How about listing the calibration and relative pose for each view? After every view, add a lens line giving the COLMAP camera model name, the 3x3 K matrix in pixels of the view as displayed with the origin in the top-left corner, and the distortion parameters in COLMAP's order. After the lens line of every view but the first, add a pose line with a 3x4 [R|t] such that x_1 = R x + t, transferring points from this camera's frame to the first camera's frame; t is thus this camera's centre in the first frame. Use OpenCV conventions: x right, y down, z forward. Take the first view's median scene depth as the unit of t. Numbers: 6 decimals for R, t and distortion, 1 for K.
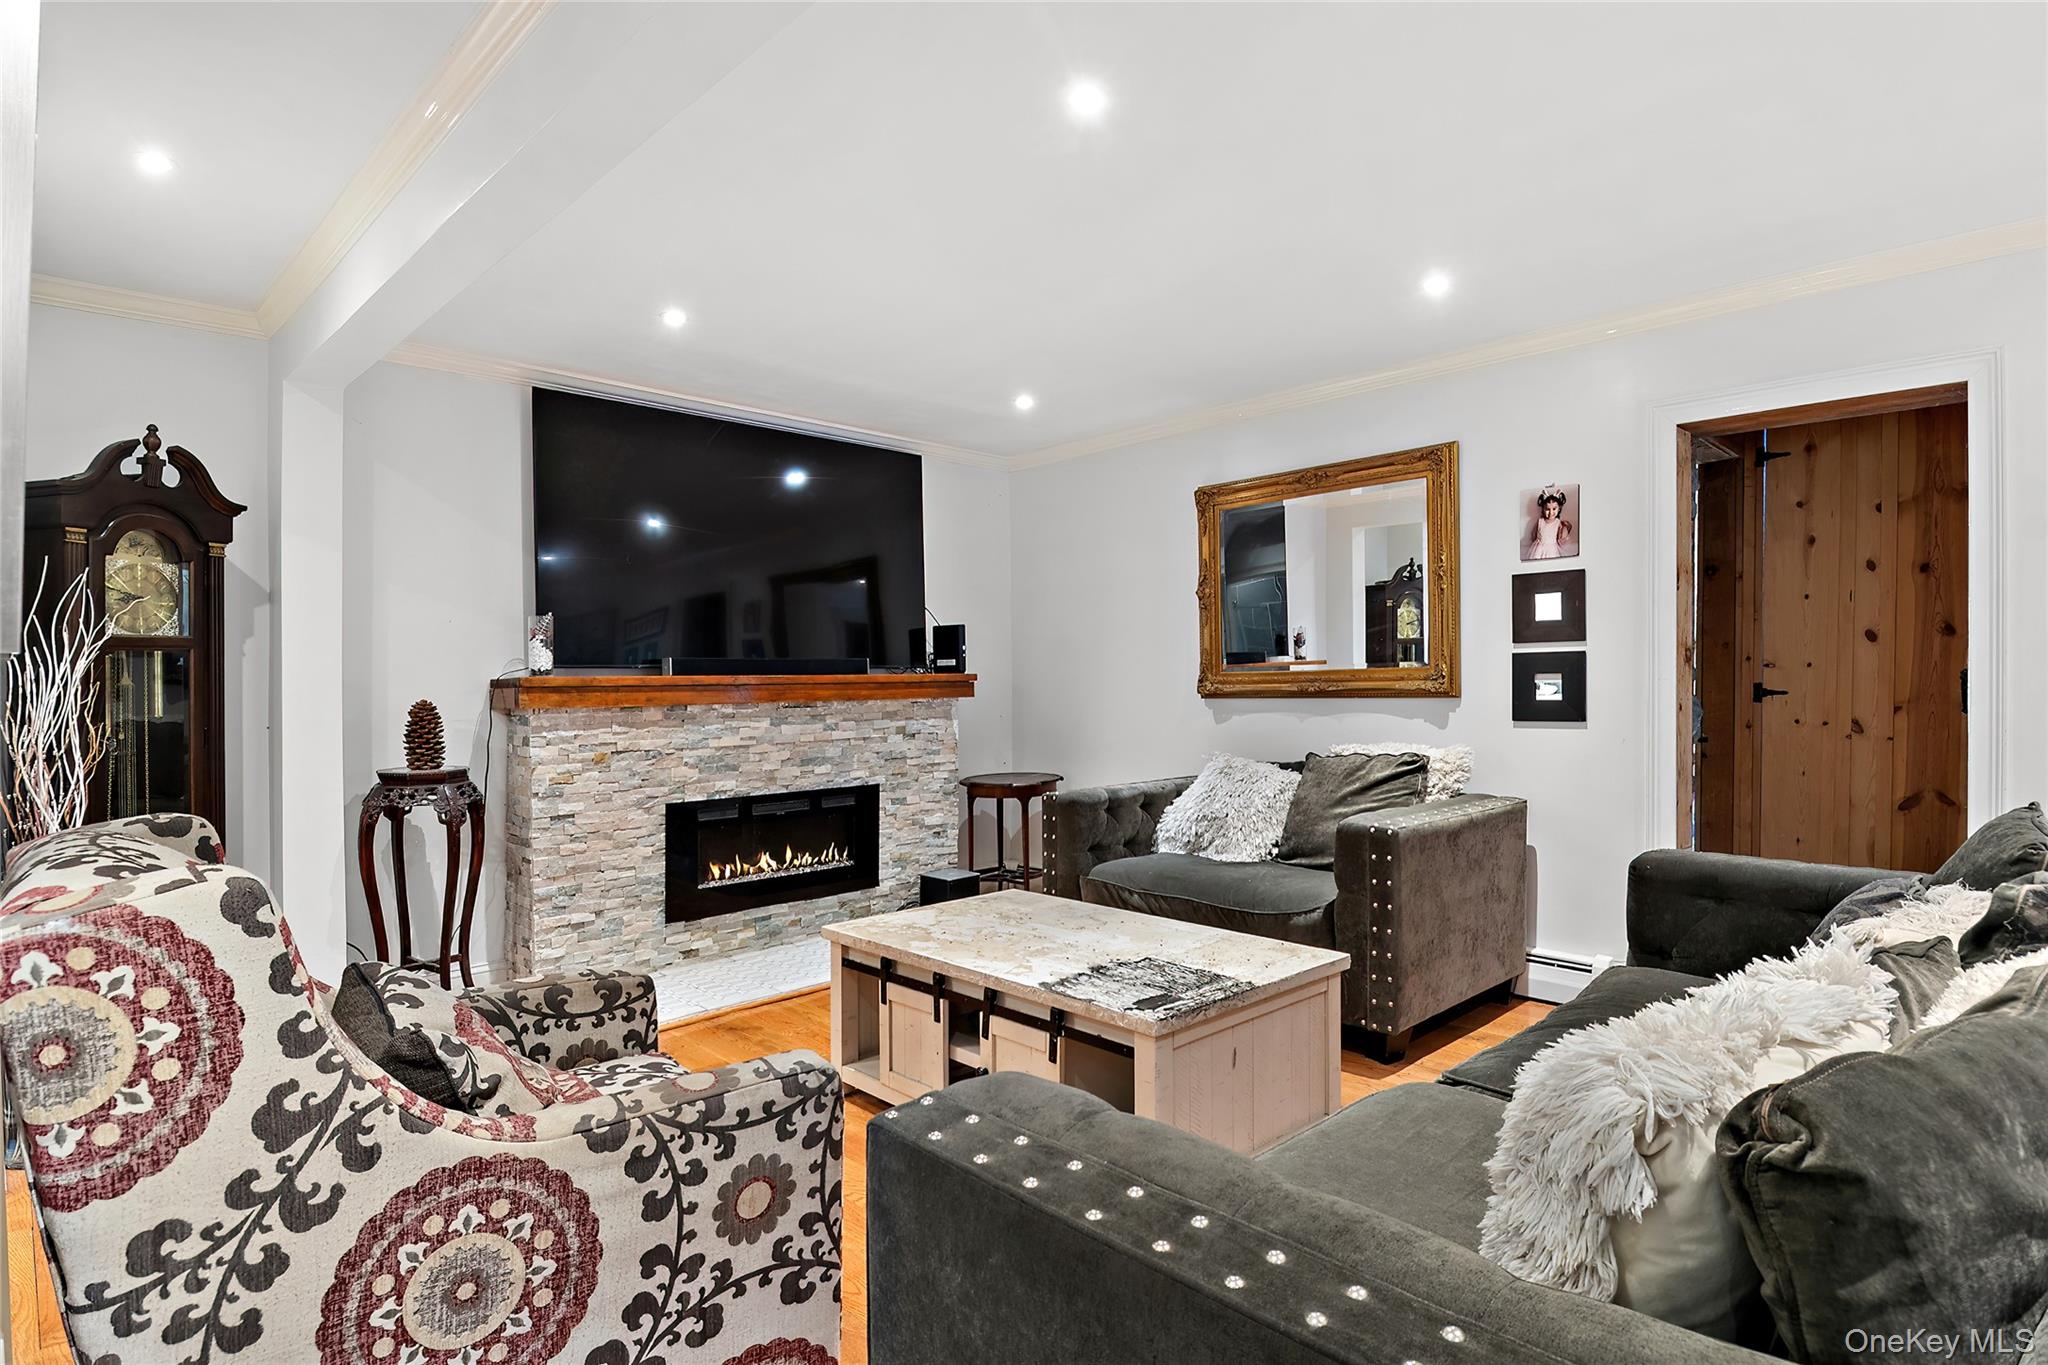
lens RADIAL K [[1106.5, 0, 1042.9], [0, 1106.5, 724.0], [0, 0, 1]] dist [-0.008899, -0.013255]
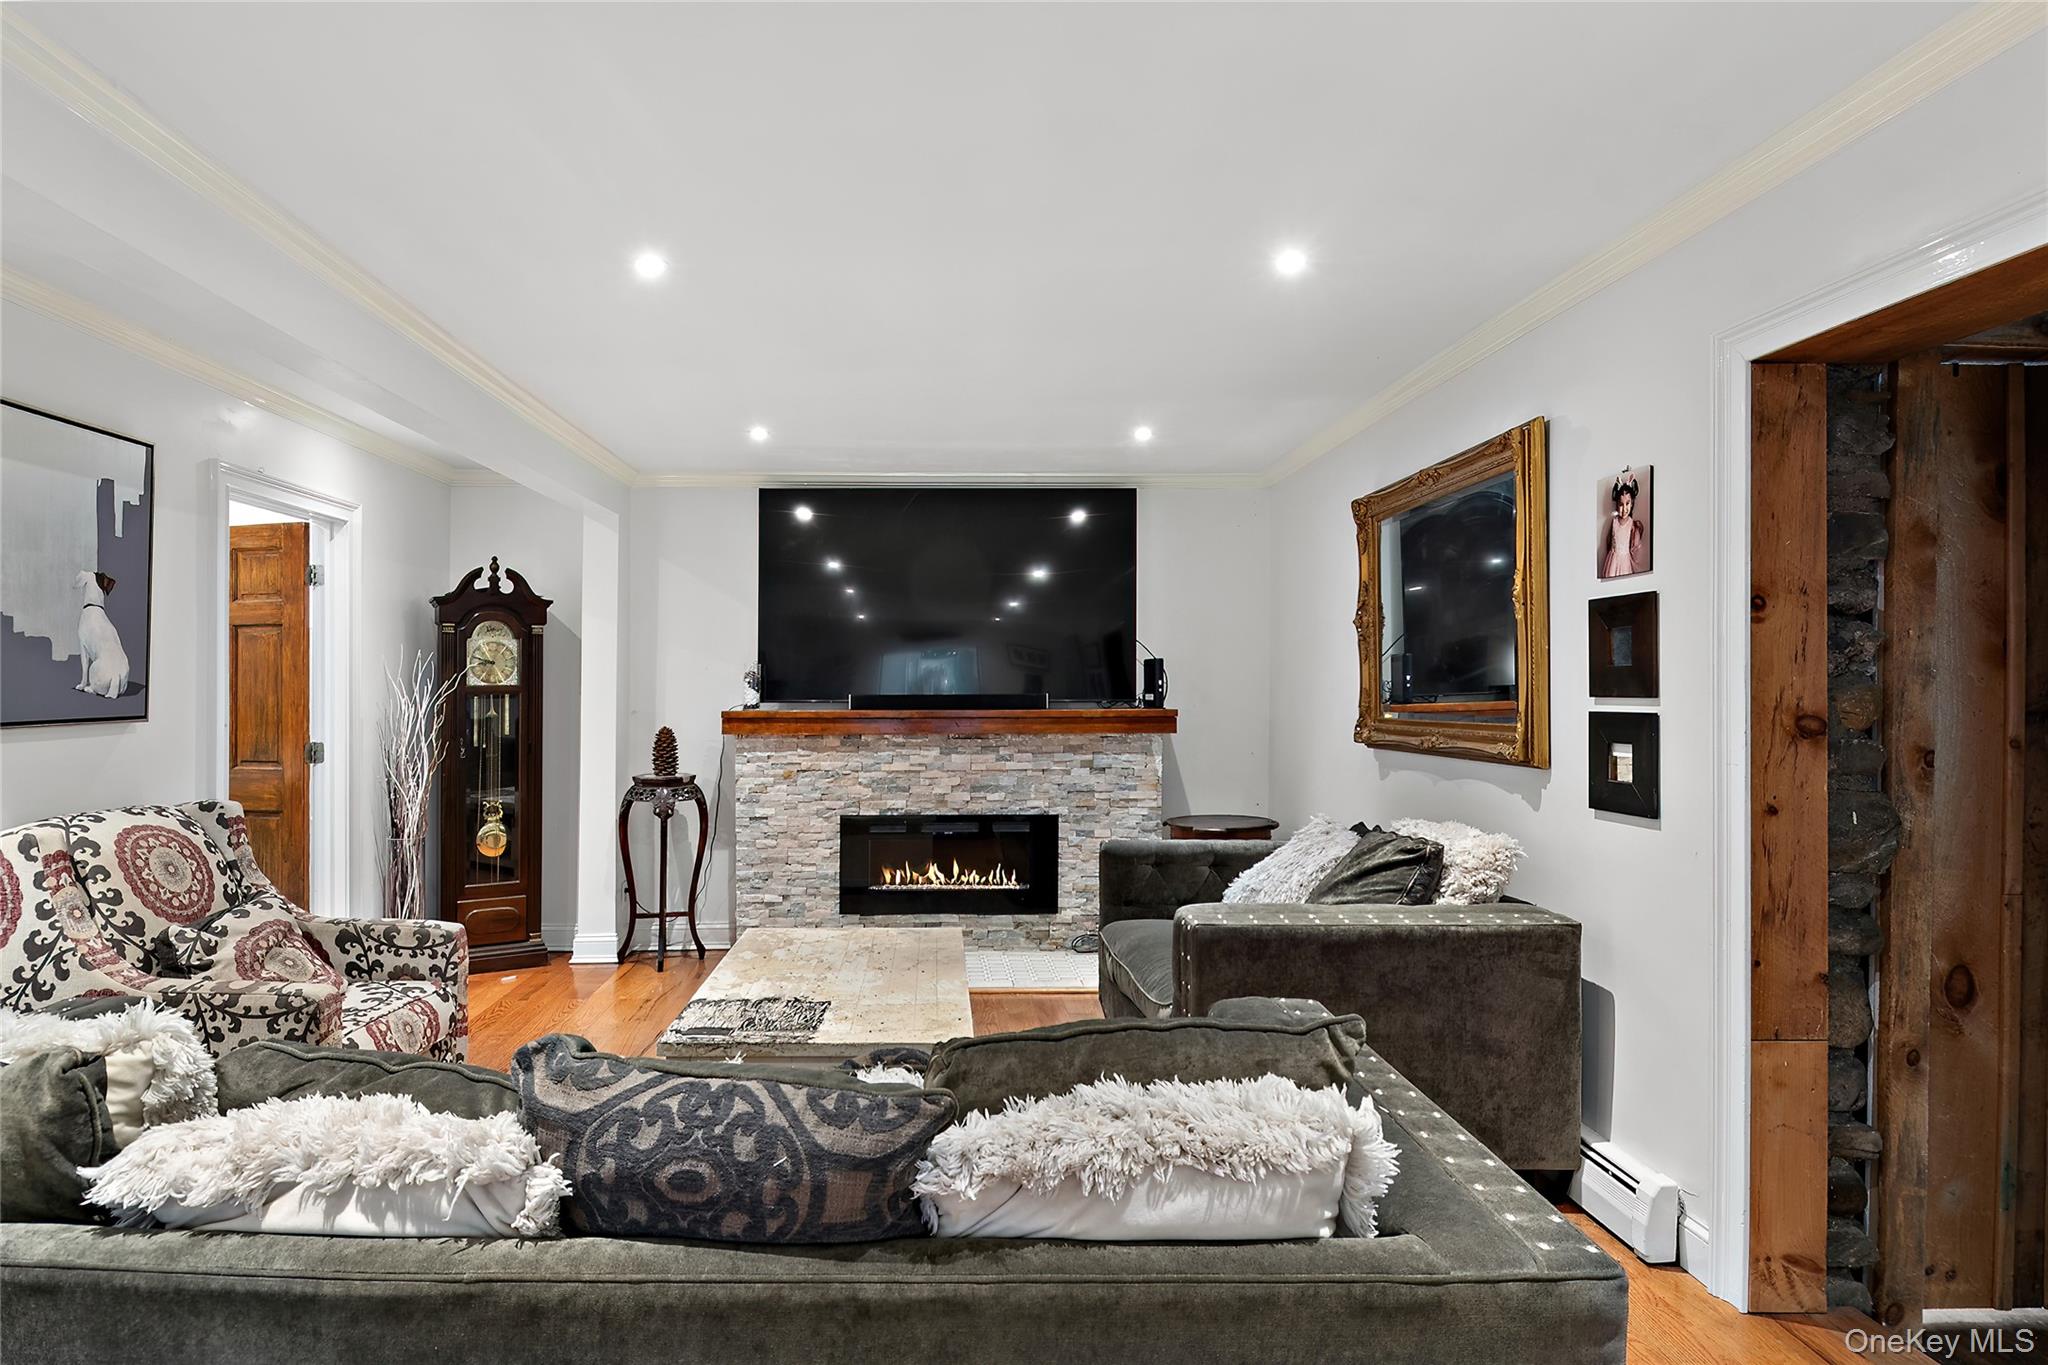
lens RADIAL K [[1106.5, 0, 897.2], [0, 1106.5, 711.7], [0, 0, 1]] dist [-0.008899, -0.013255]
pose [[0.711916, 0.025060, -0.701817, 0.613363], [-0.033880, 0.999425, 0.001320, -0.050258], [0.701447, 0.022838, 0.712356, 0.194029]]
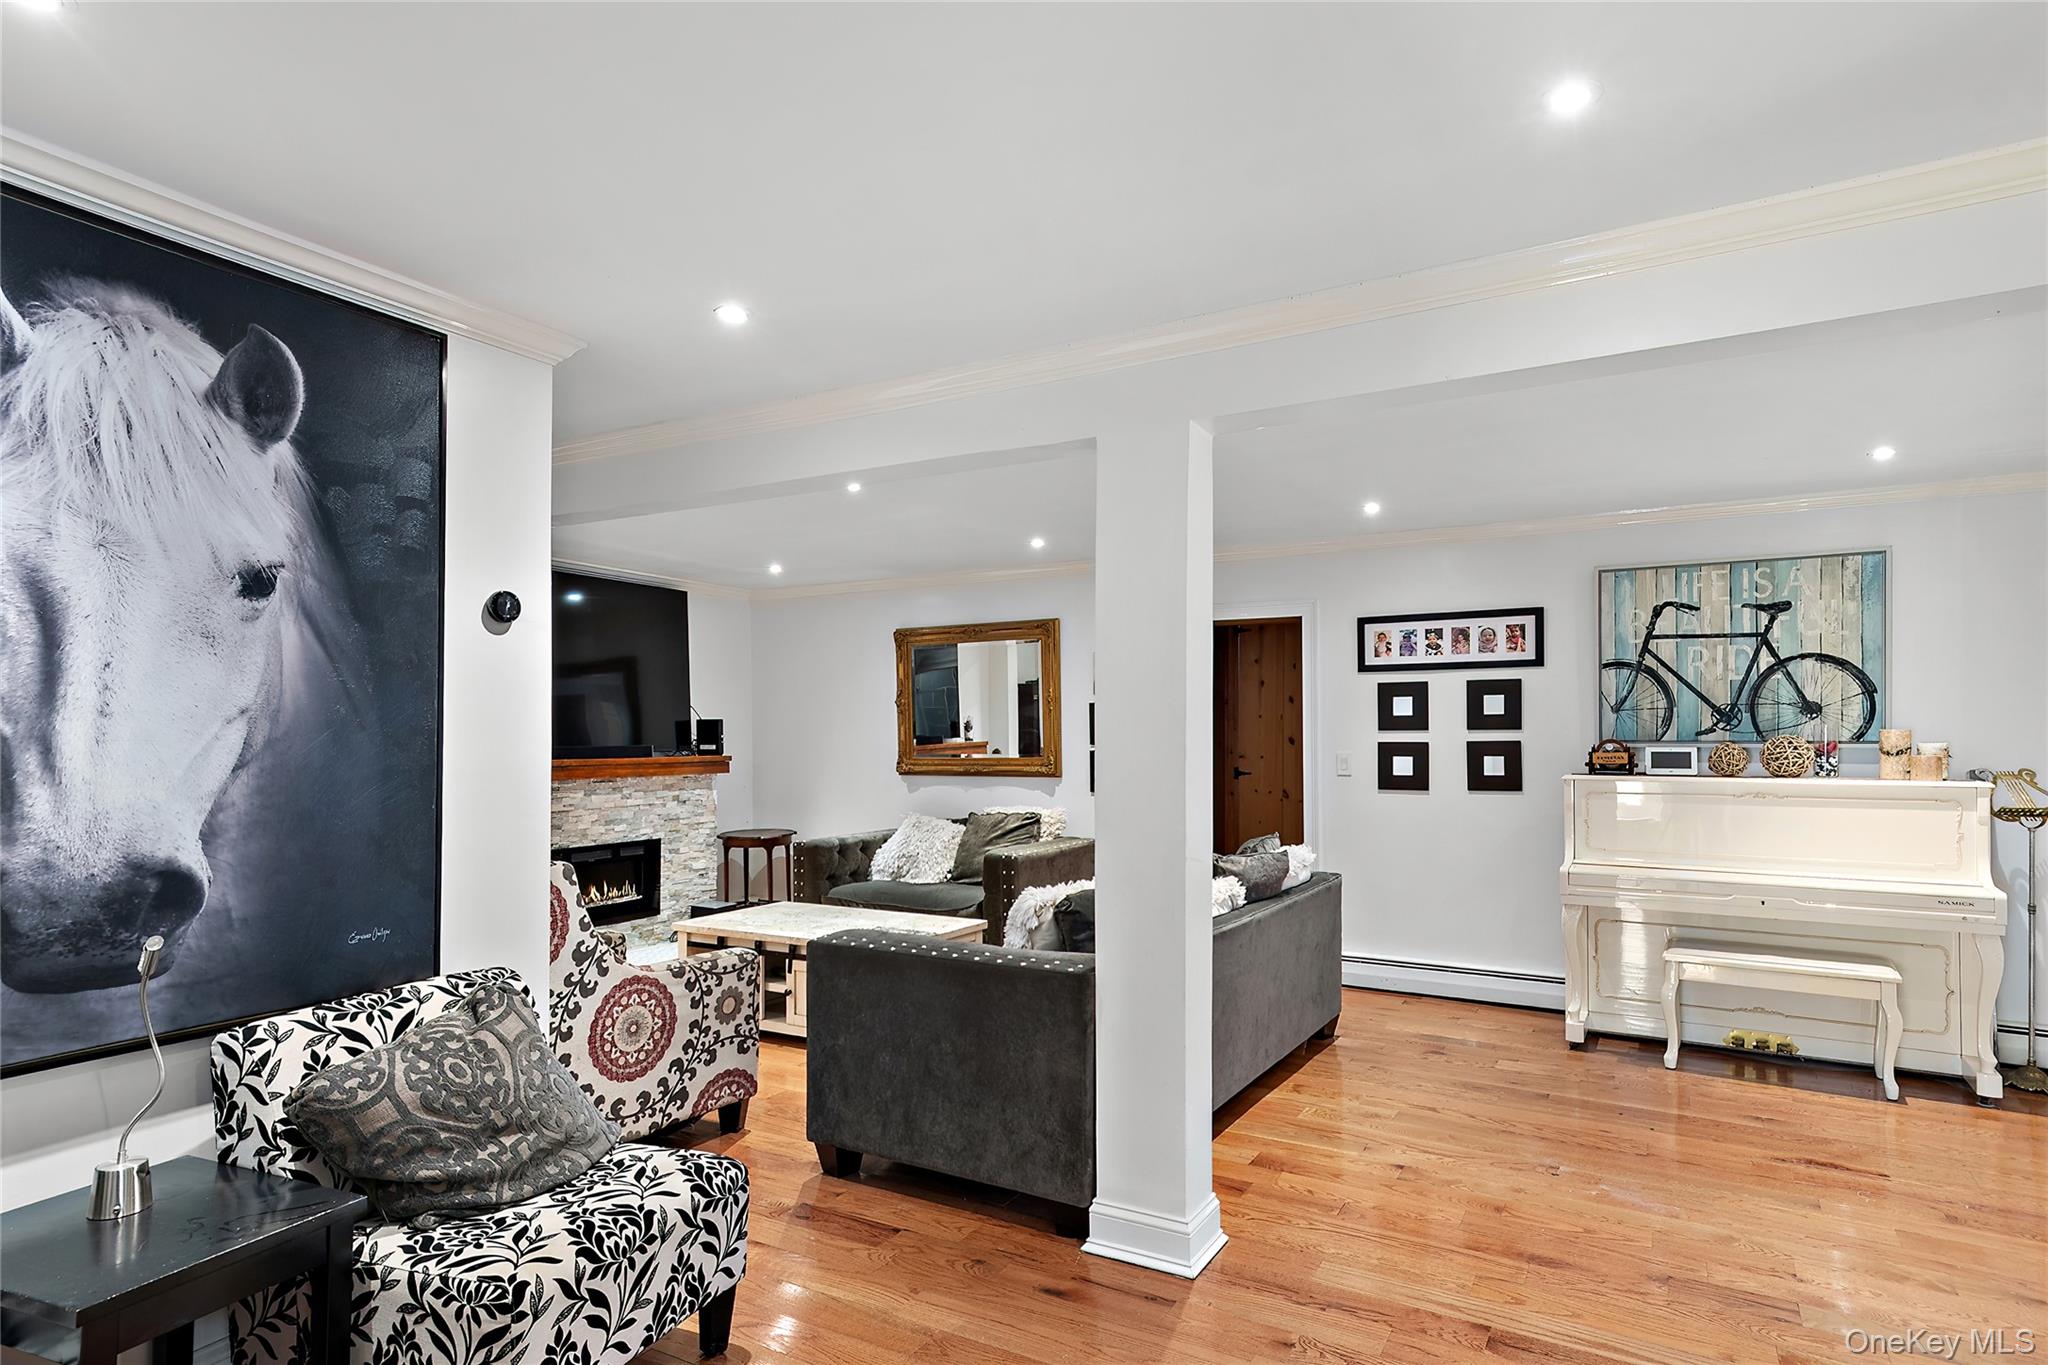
lens RADIAL K [[1106.5, 0, 1024.4], [0, 1106.5, 782.4], [0, 0, 1]] dist [-0.008899, -0.013255]
pose [[0.963369, -0.002593, 0.268166, -0.112250], [0.002857, 0.999996, -0.000594, -0.015951], [-0.268164, 0.001339, 0.963372, -0.565358]]
